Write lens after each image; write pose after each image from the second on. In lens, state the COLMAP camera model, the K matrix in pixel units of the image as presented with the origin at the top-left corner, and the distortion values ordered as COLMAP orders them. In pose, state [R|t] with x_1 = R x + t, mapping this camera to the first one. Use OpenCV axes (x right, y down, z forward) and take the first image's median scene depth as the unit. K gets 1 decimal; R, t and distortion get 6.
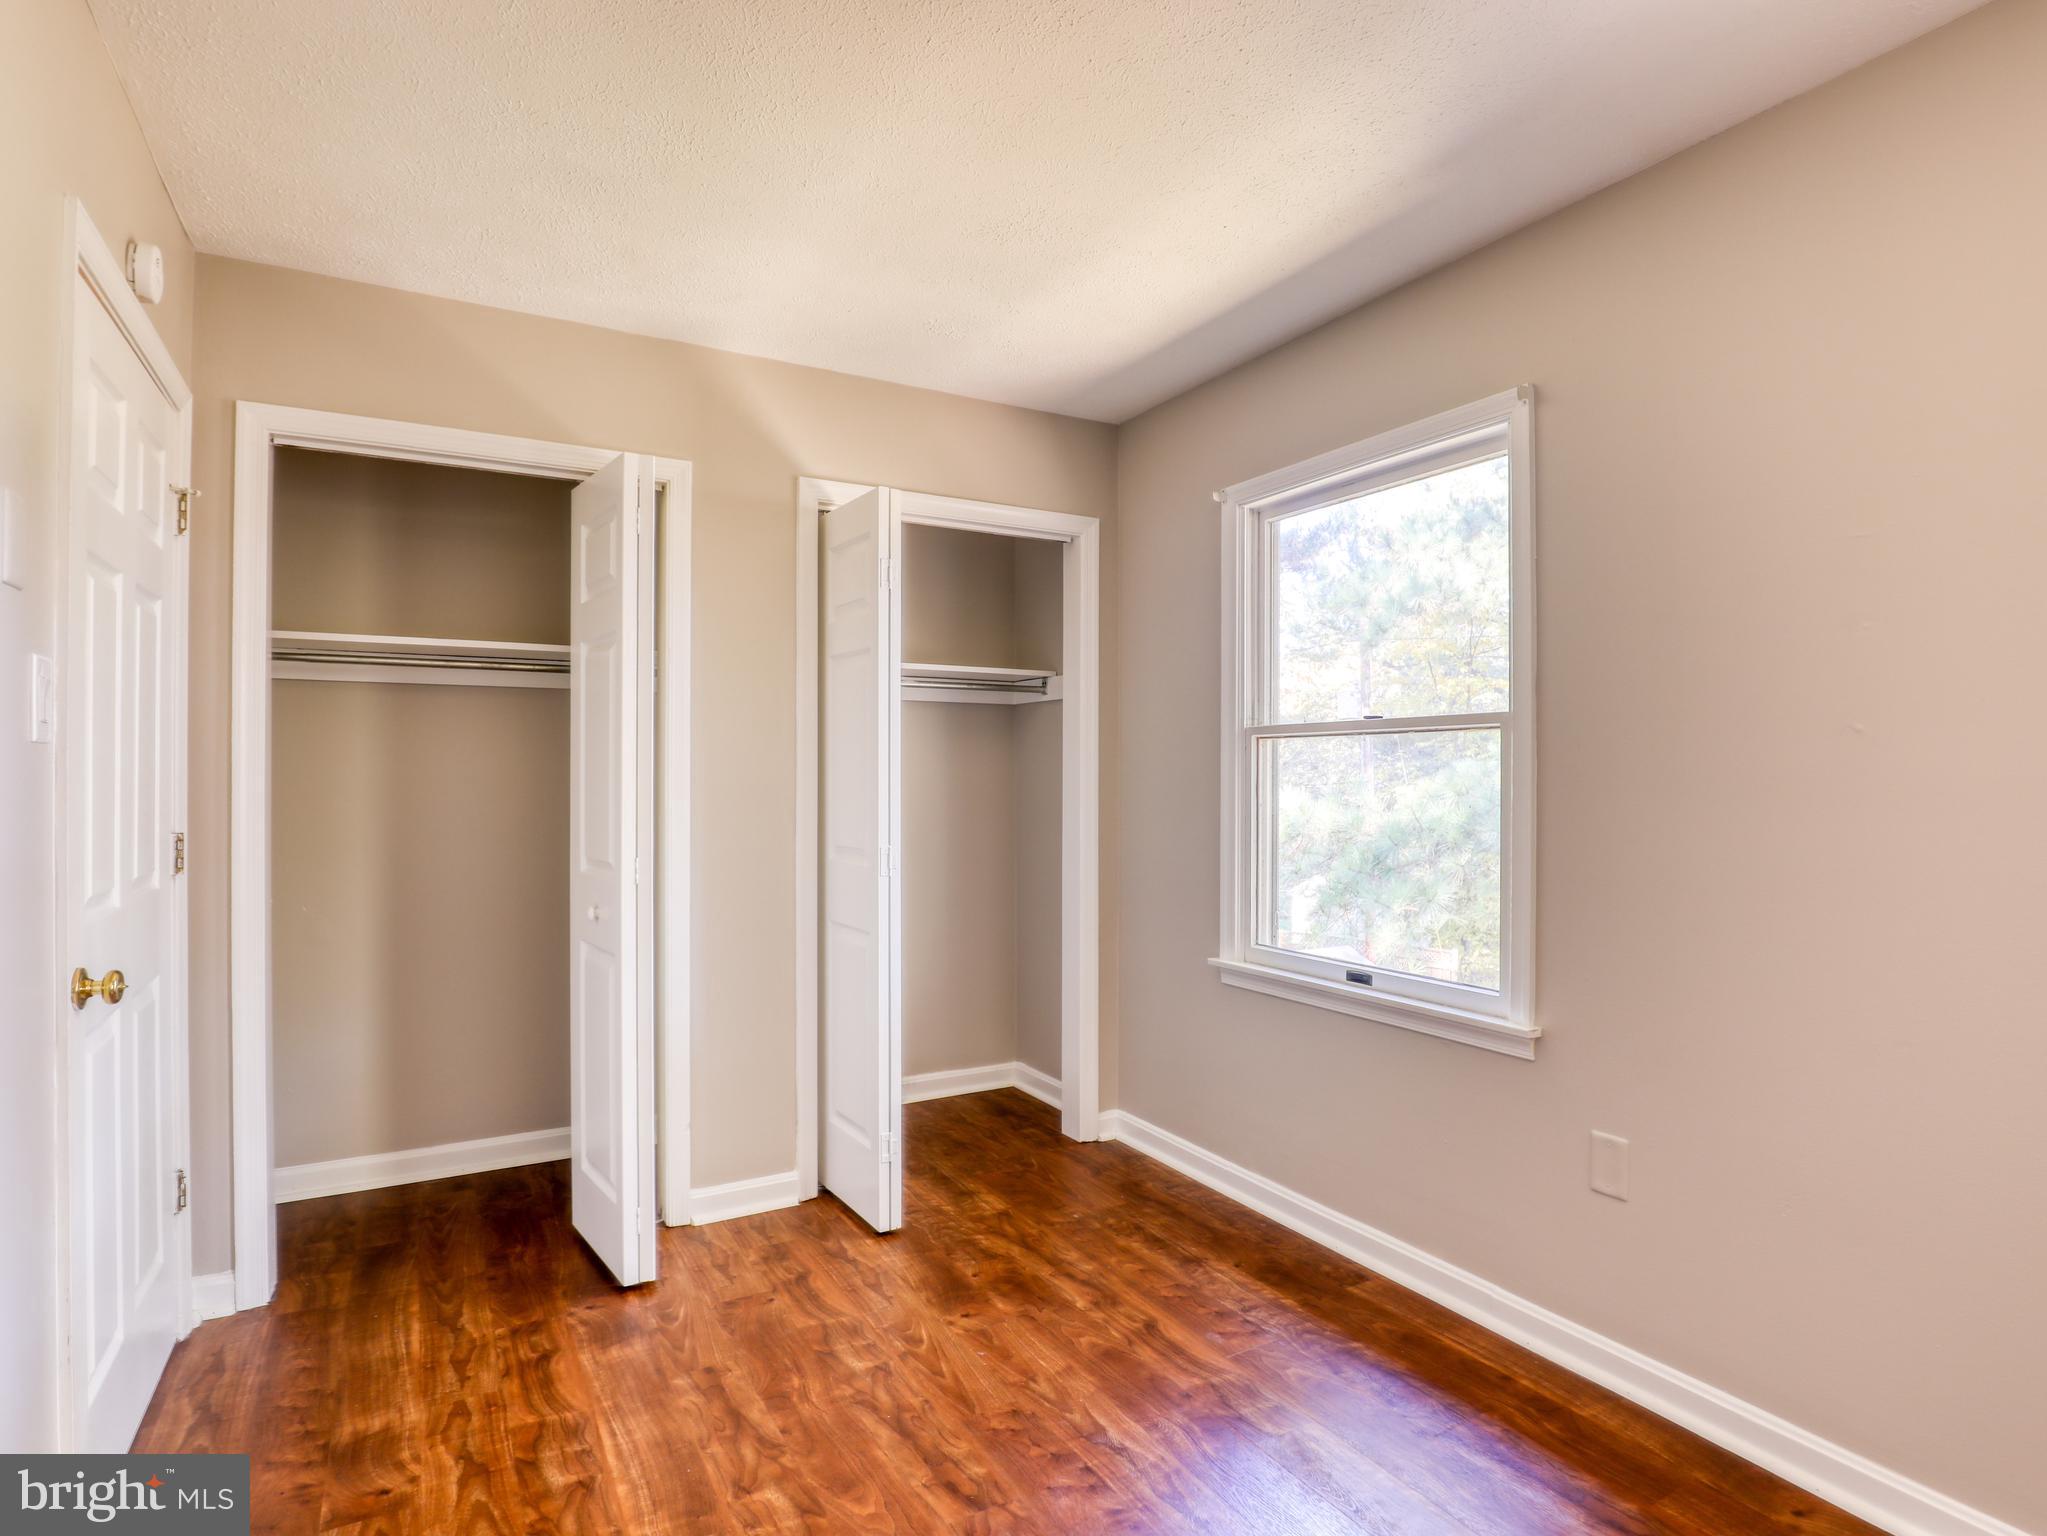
lens RADIAL K [[1056.4, 0, 1036.9], [0, 1056.4, 773.0], [0, 0, 1]] dist [-0.035125, 0.006996]
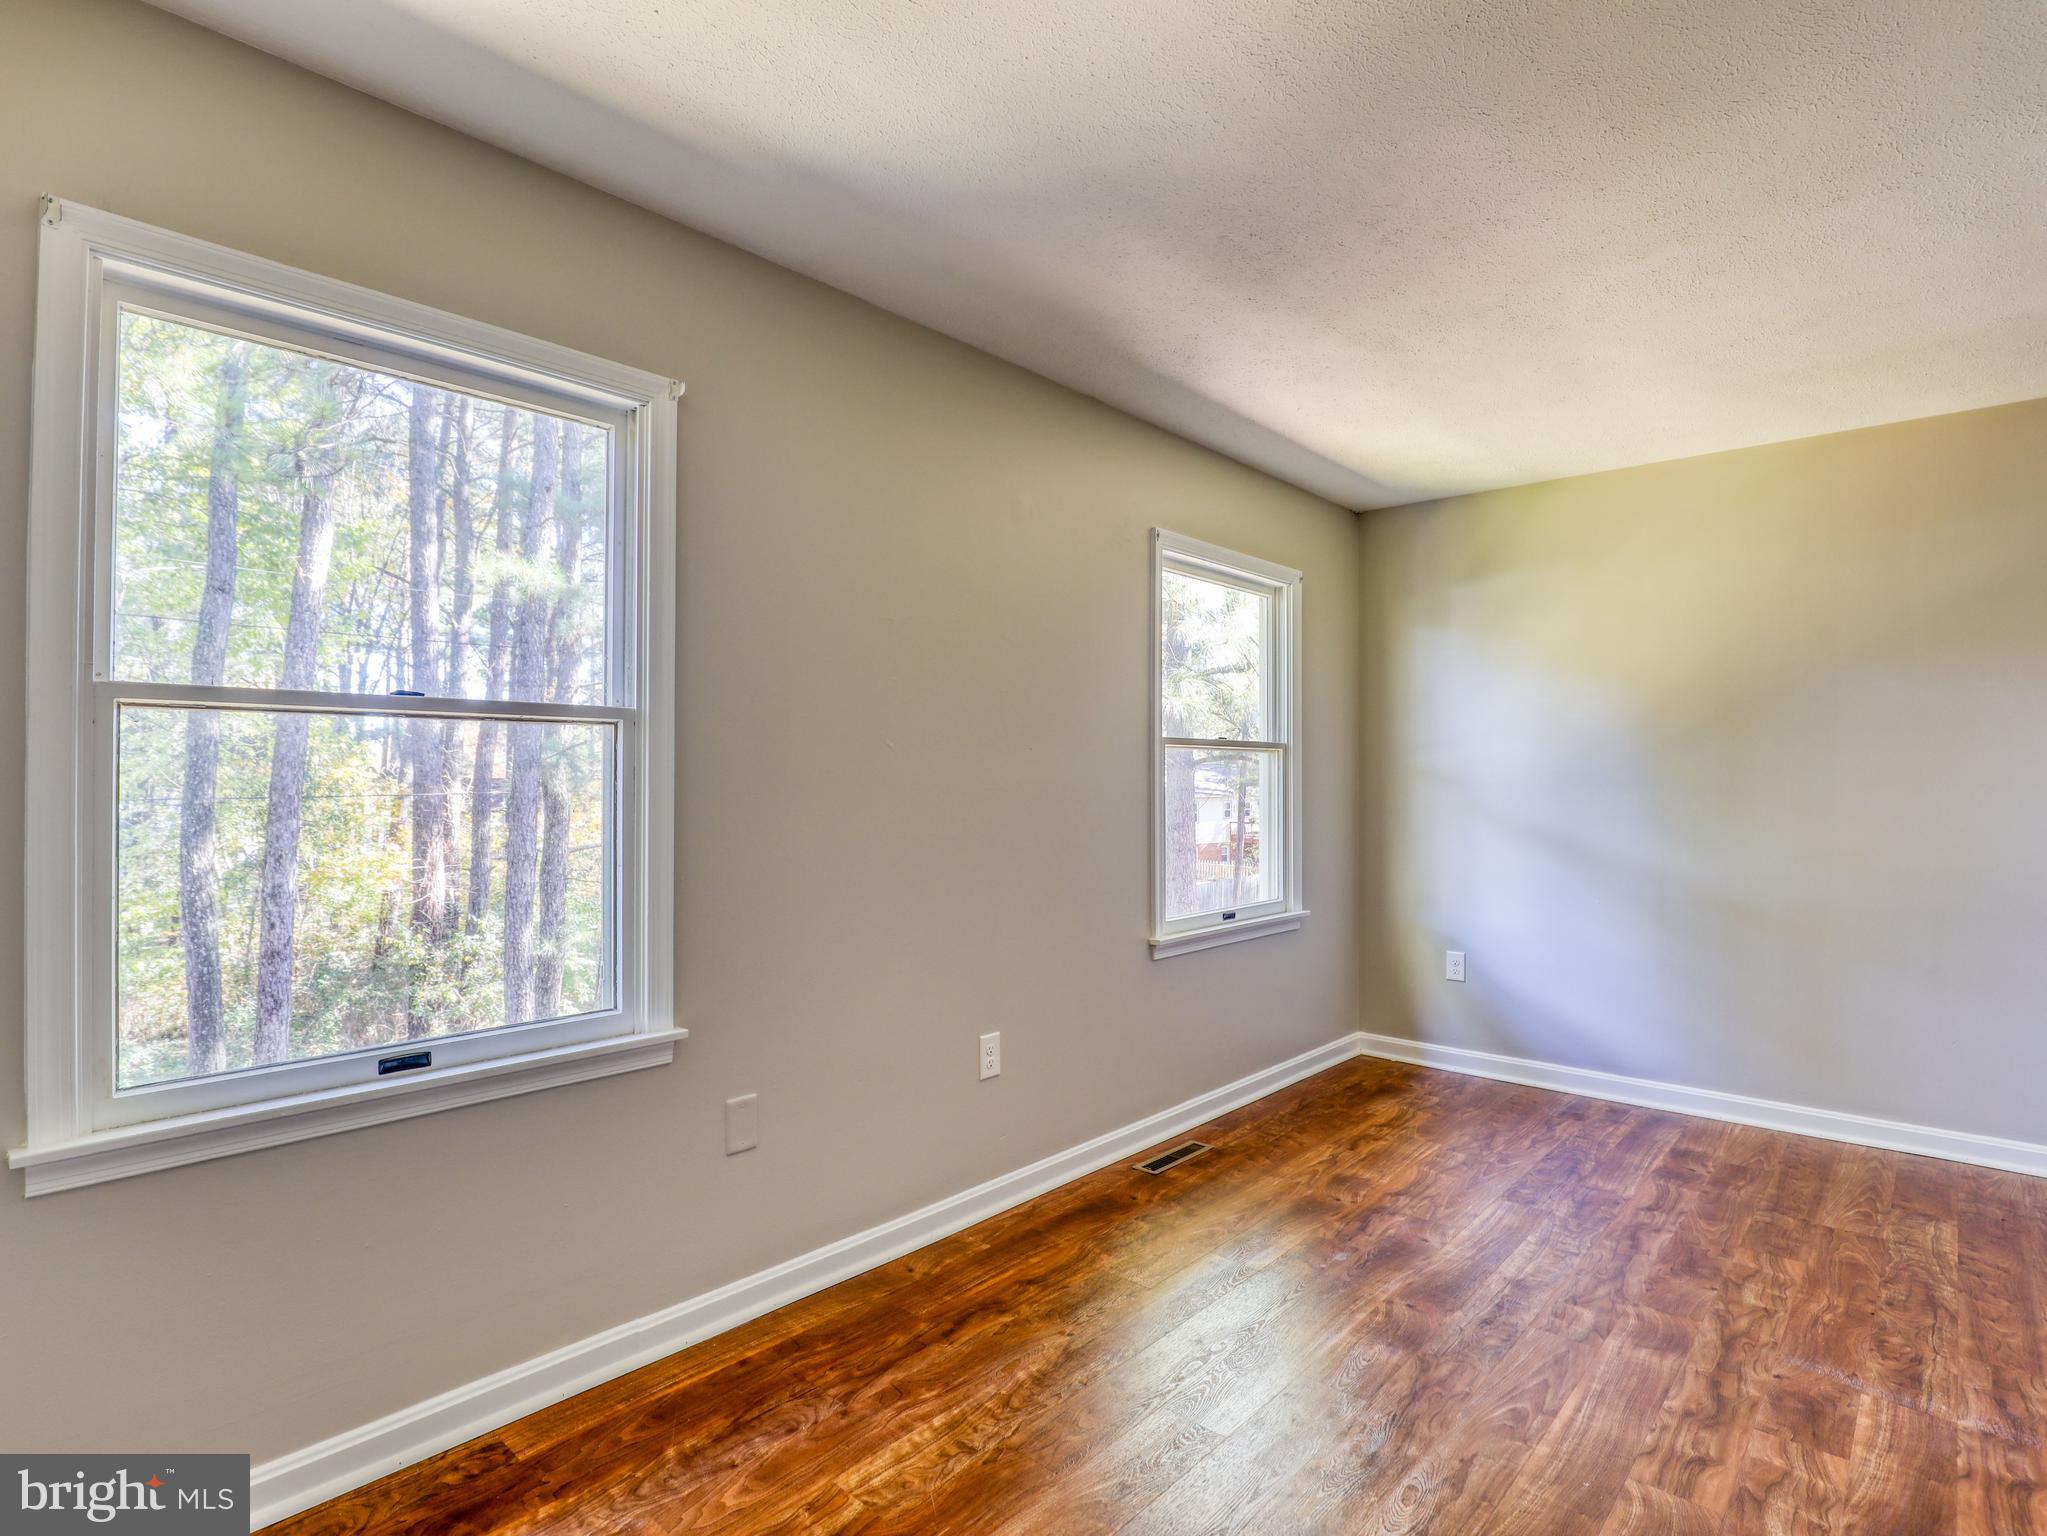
lens RADIAL K [[1056.4, 0, 1036.9], [0, 1056.4, 773.0], [0, 0, 1]] dist [-0.035125, 0.006996]
pose [[-0.310472, 0.004005, 0.950574, -0.517807], [-0.009000, 0.999934, -0.007153, 0.002952], [-0.950540, -0.010776, -0.310415, 0.871156]]
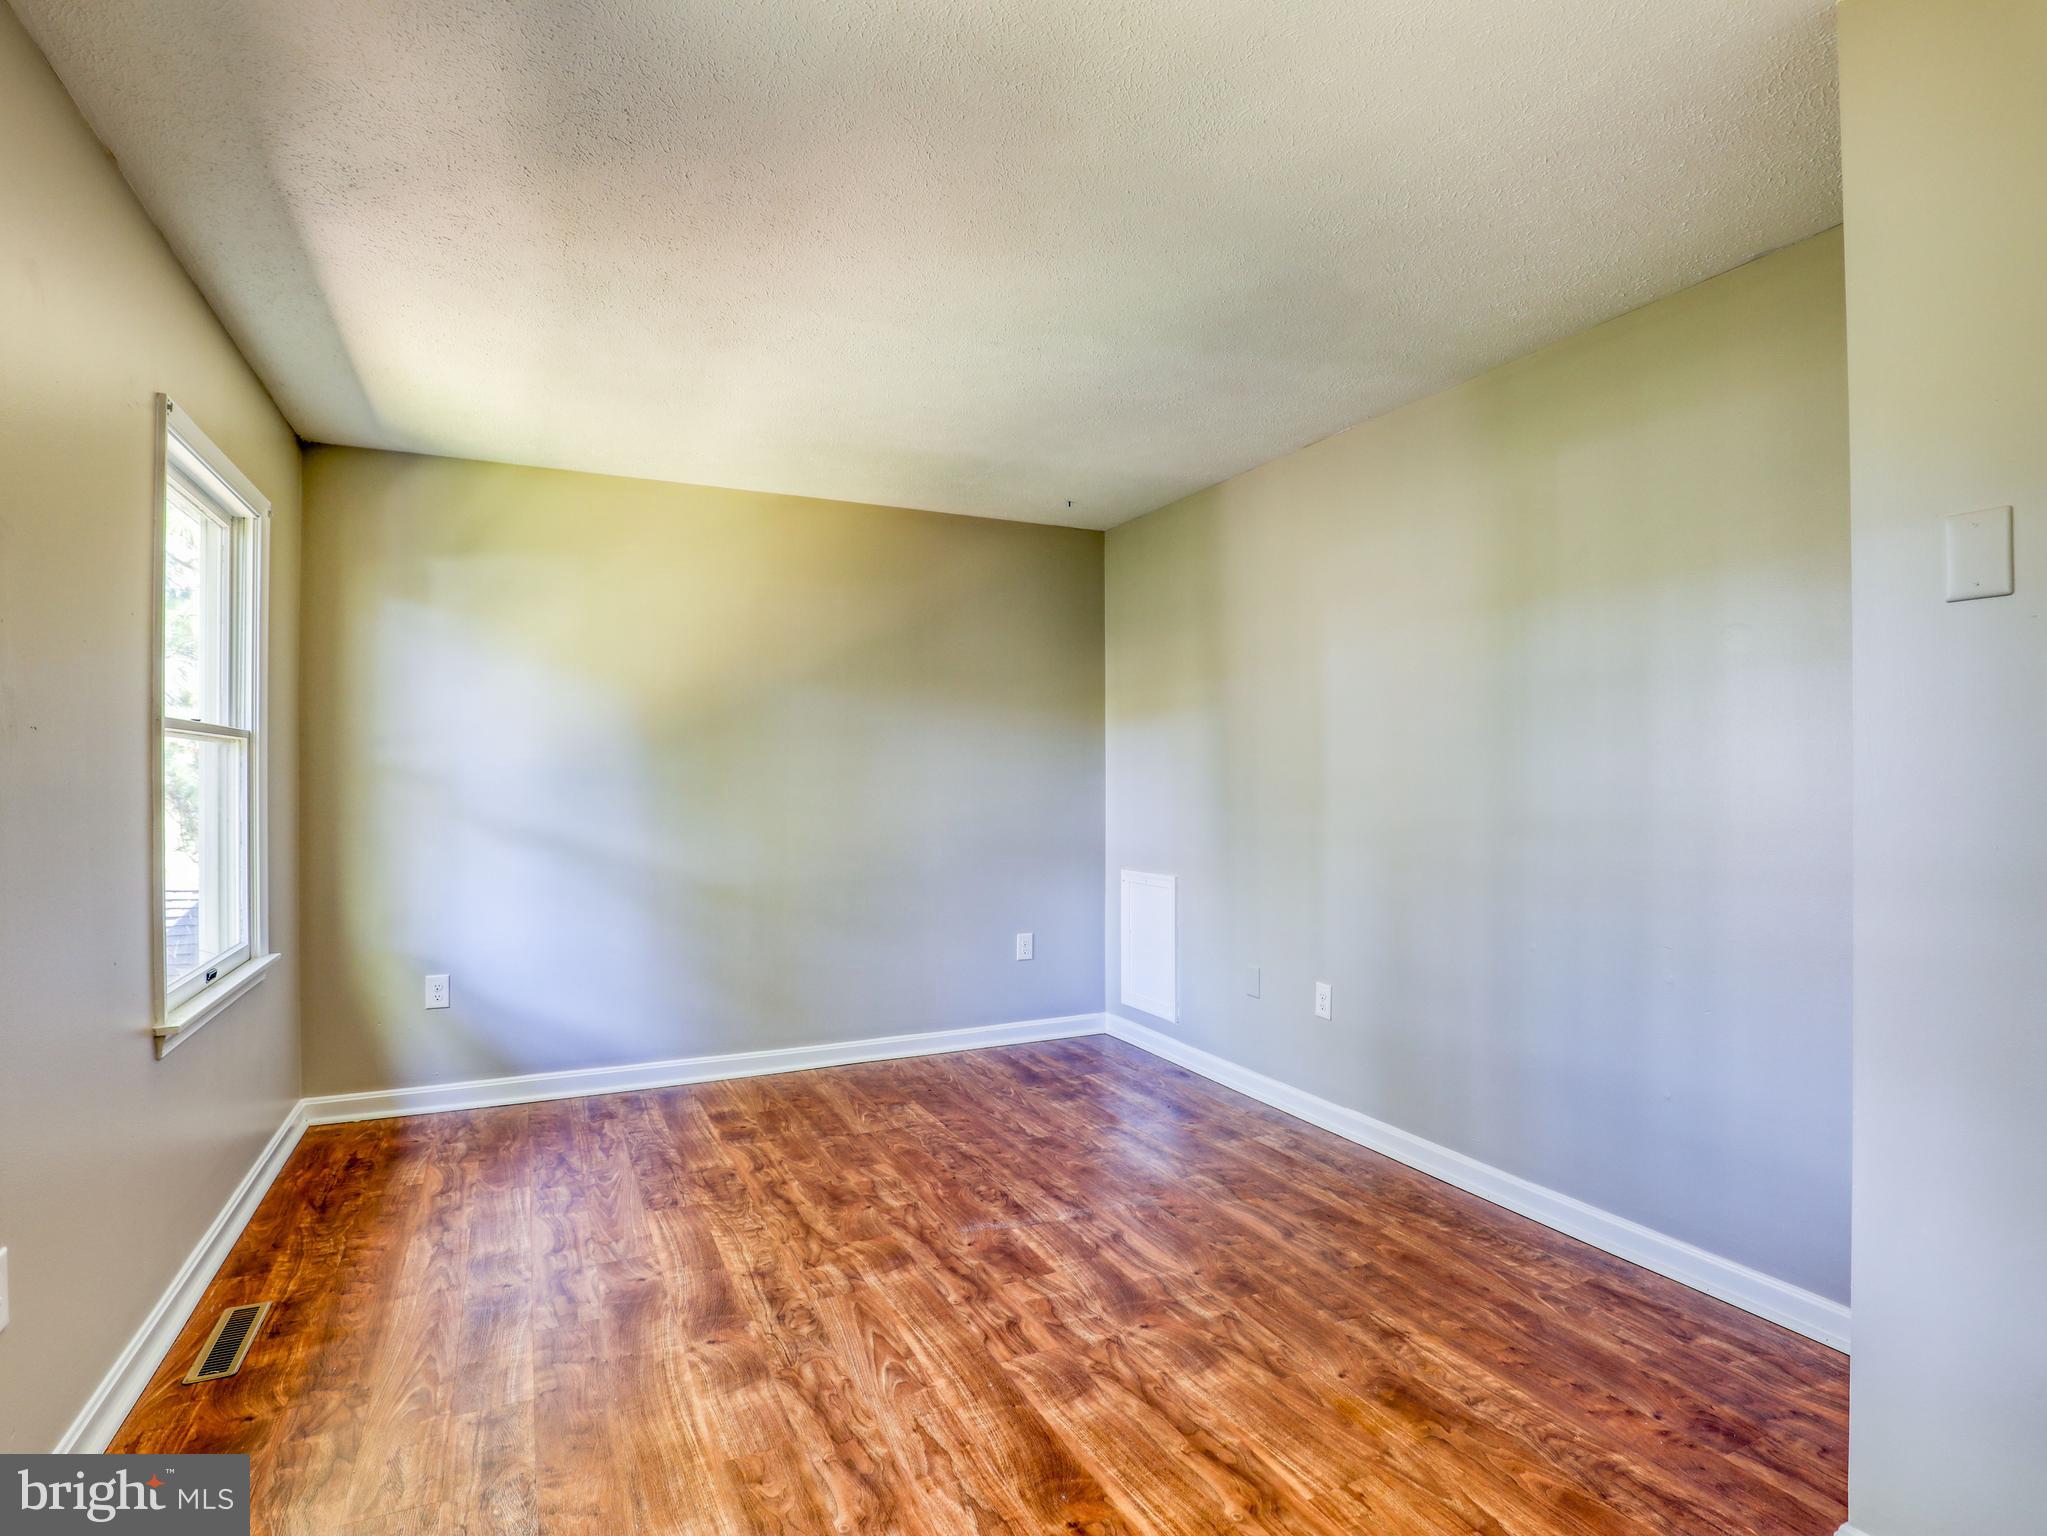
lens RADIAL K [[1056.4, 0, 1036.9], [0, 1056.4, 773.0], [0, 0, 1]] dist [-0.035125, 0.006996]
pose [[-0.997532, 0.001617, 0.070189, -0.052659], [0.000914, 0.999949, -0.010051, 0.002834], [-0.070202, -0.009962, -0.997483, 1.122768]]
